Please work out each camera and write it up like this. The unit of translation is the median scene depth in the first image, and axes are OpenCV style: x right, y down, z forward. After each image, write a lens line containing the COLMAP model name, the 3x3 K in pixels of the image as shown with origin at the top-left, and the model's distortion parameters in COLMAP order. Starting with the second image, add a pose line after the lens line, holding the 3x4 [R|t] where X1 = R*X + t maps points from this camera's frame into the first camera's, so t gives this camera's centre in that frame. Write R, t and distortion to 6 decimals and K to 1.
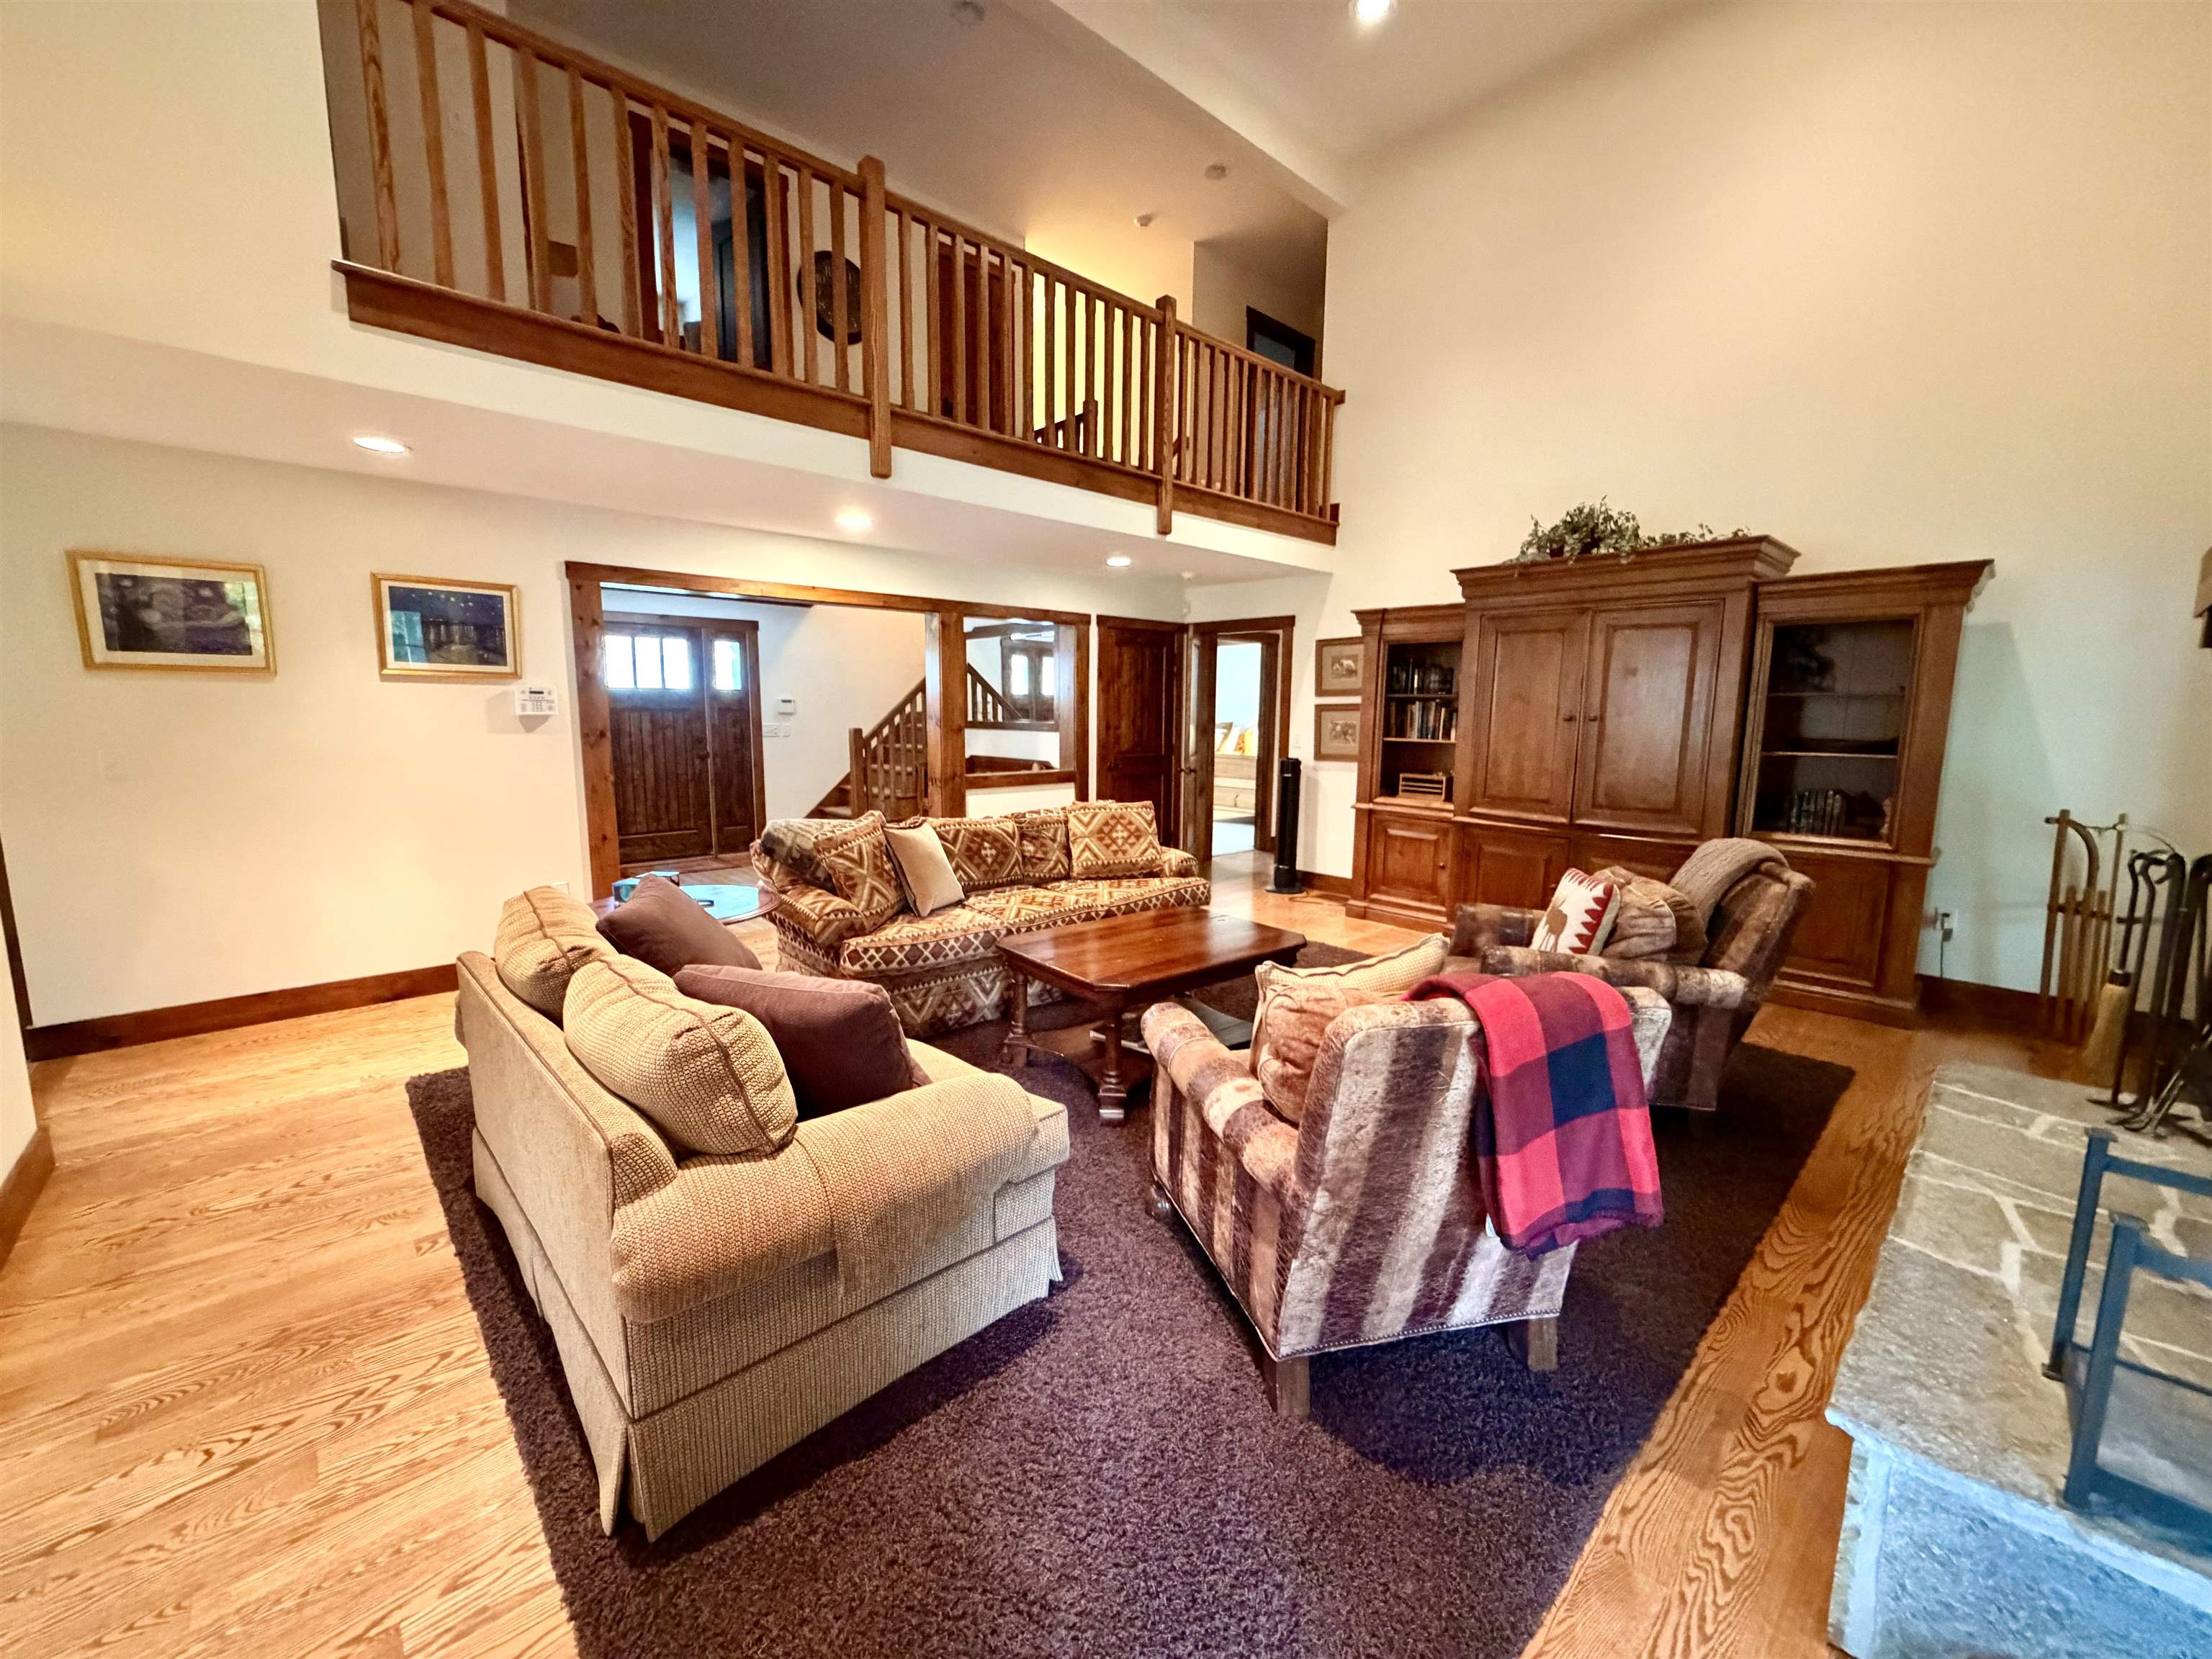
lens RADIAL K [[881.0, 0, 1106.2], [0, 881.0, 827.2], [0, 0, 1]] dist [-0.001357, 0.000508]
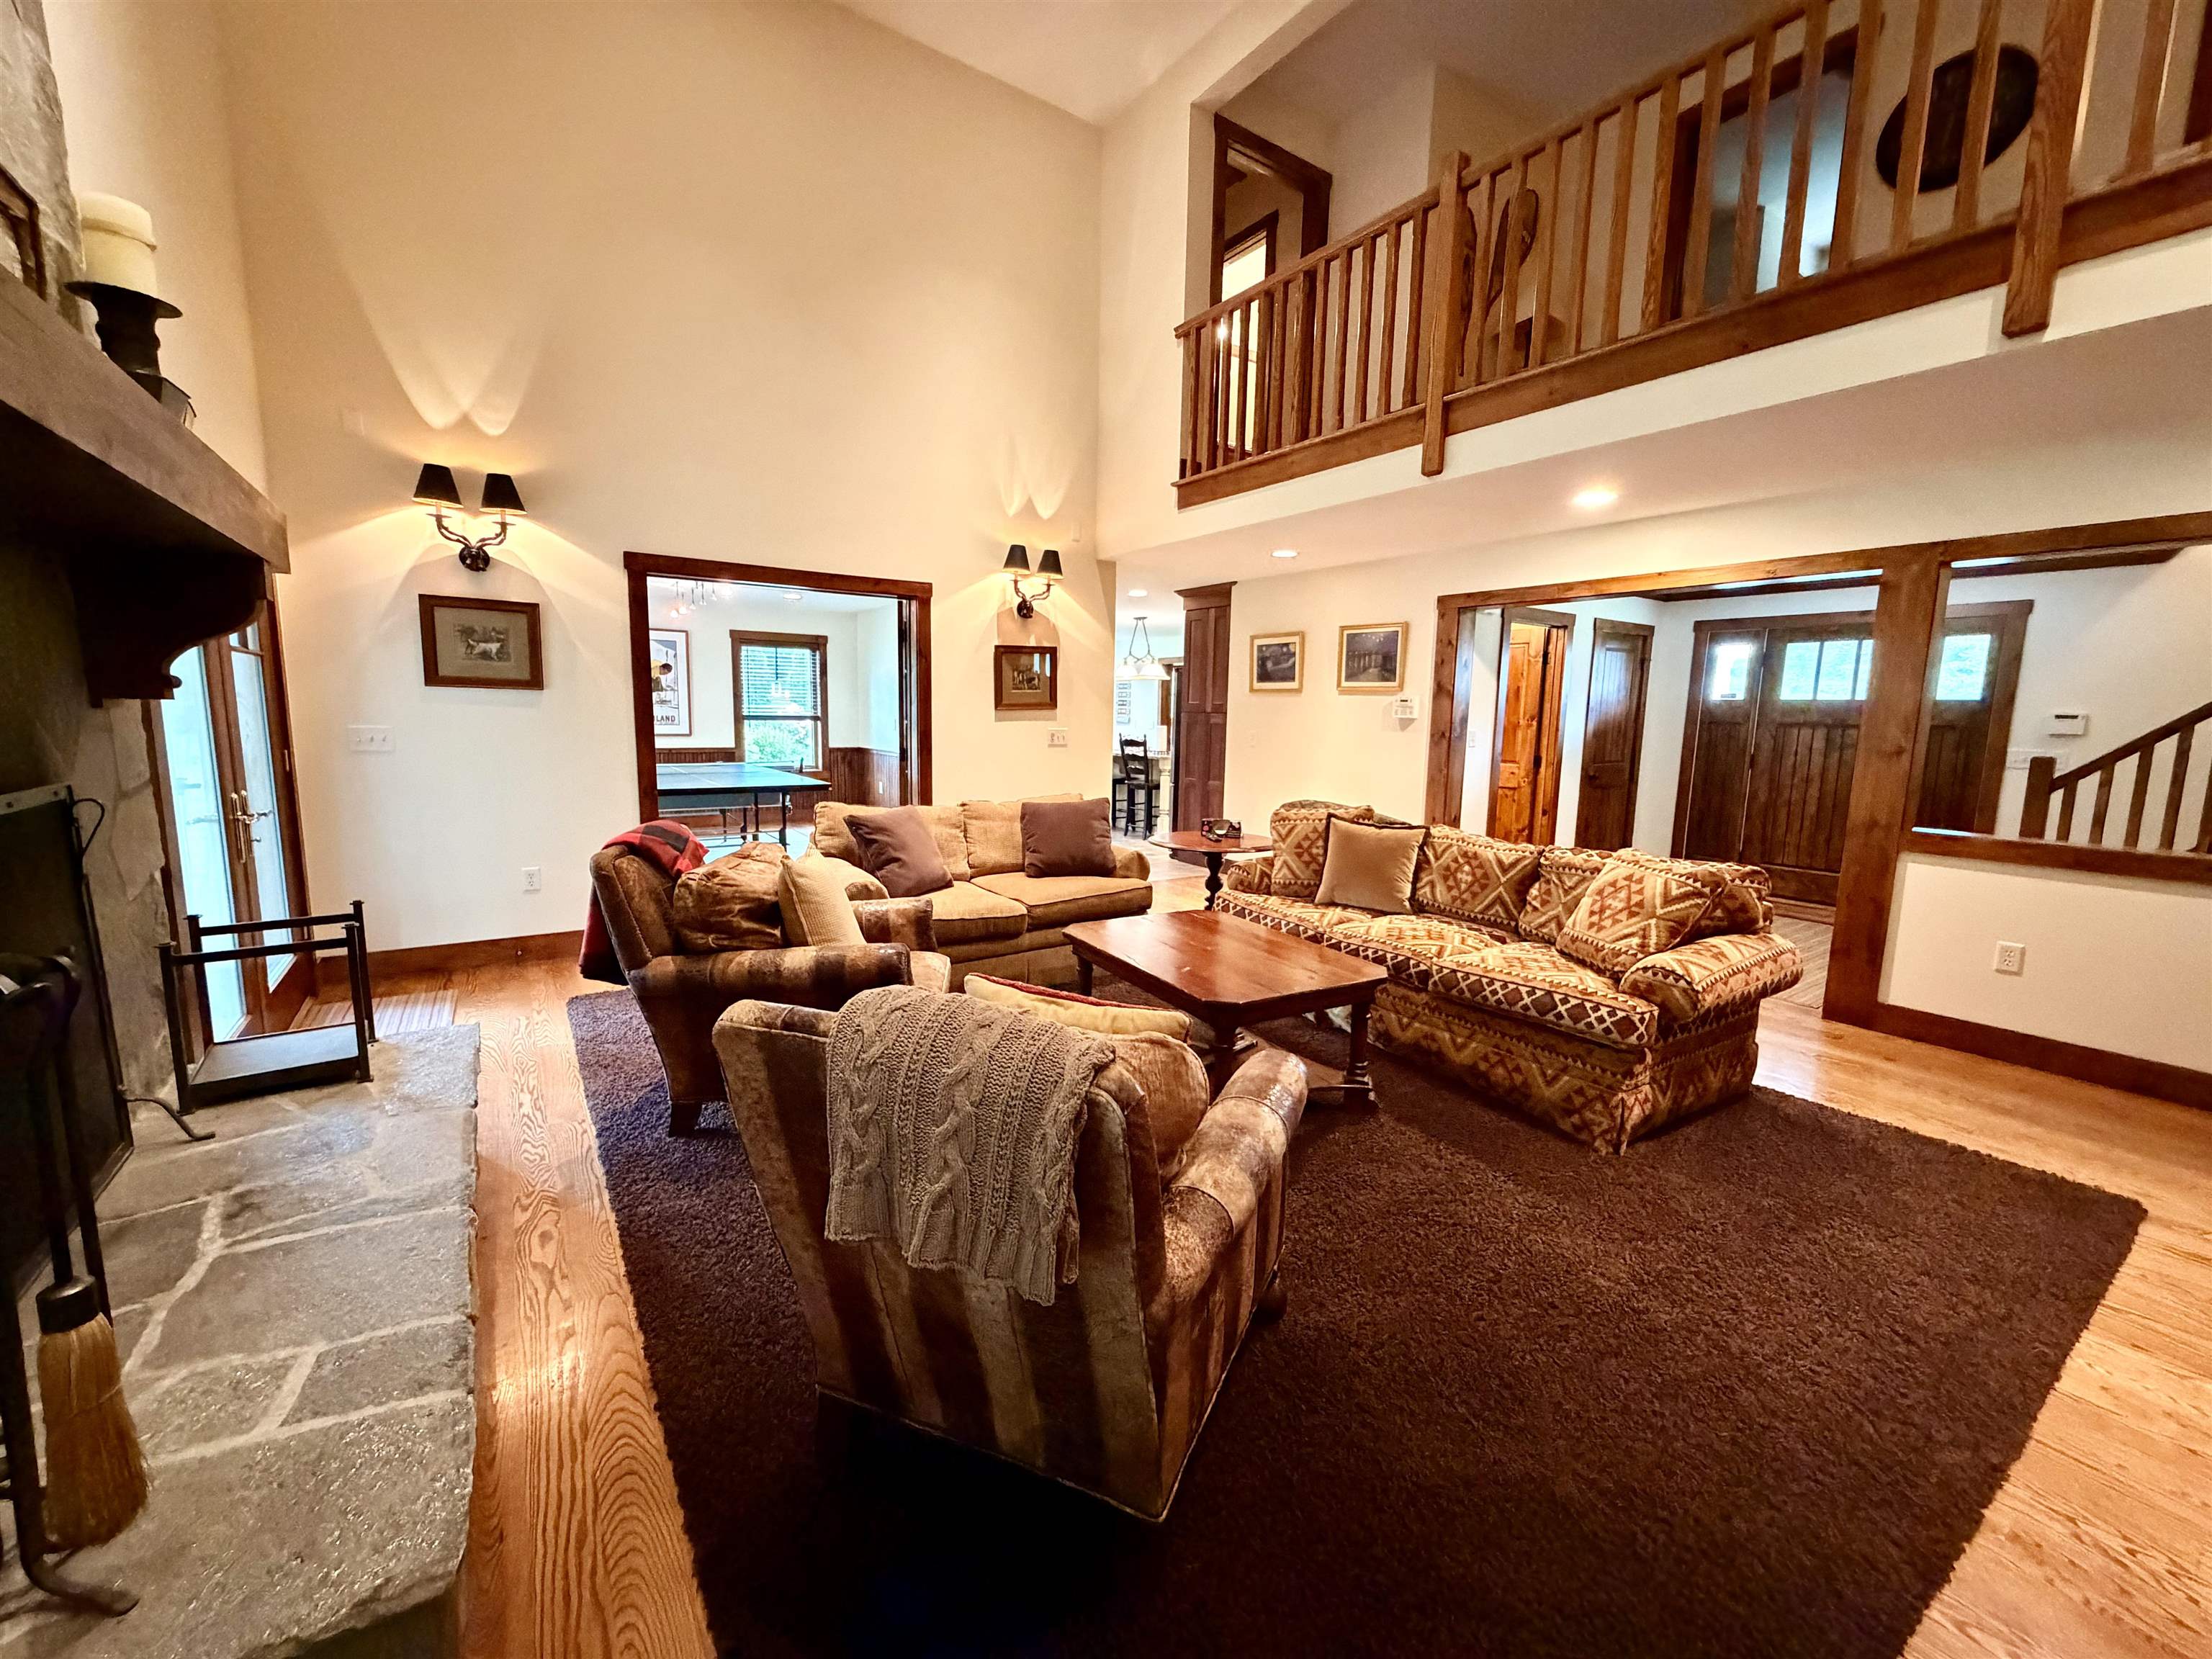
lens RADIAL K [[881.0, 0, 1109.5], [0, 881.0, 831.9], [0, 0, 1]] dist [-0.001357, 0.000508]
pose [[-0.148157, 0.125728, -0.980939, 0.773374], [-0.155348, 0.976614, 0.148636, -0.091393], [0.976686, 0.174408, -0.125161, 0.789818]]
